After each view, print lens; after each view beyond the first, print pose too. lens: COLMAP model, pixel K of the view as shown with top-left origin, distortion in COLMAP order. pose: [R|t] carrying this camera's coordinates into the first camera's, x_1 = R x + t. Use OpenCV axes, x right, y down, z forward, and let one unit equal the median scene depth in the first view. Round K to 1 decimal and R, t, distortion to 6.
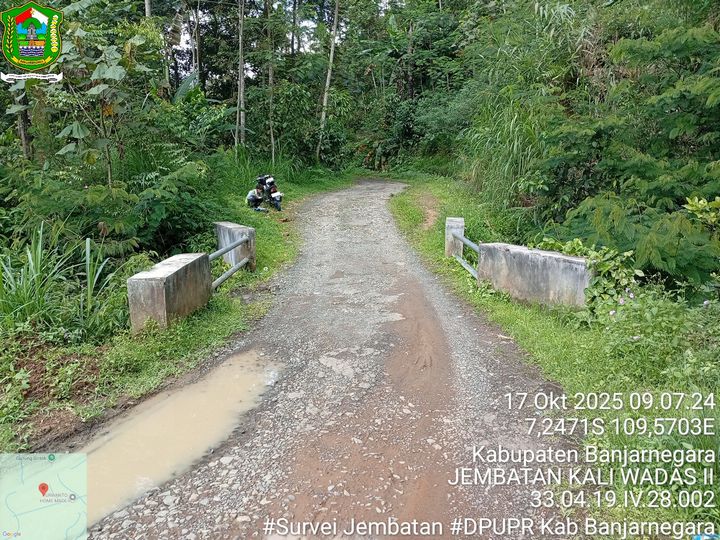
lens RADIAL K [[552.3, 0, 360.0], [0, 552.3, 270.0], [0, 0, 1]] dist [0.080321, -0.202995]
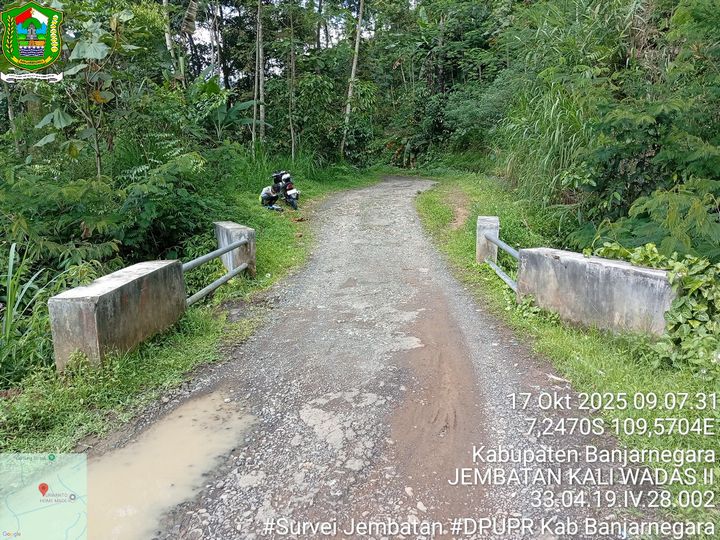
lens RADIAL K [[552.3, 0, 360.0], [0, 552.3, 270.0], [0, 0, 1]] dist [0.080321, -0.202995]
pose [[0.998507, 0.004323, -0.054454, 0.019601], [-0.004240, 0.999990, 0.001624, -0.011601], [0.054460, -0.001391, 0.998515, 0.125108]]
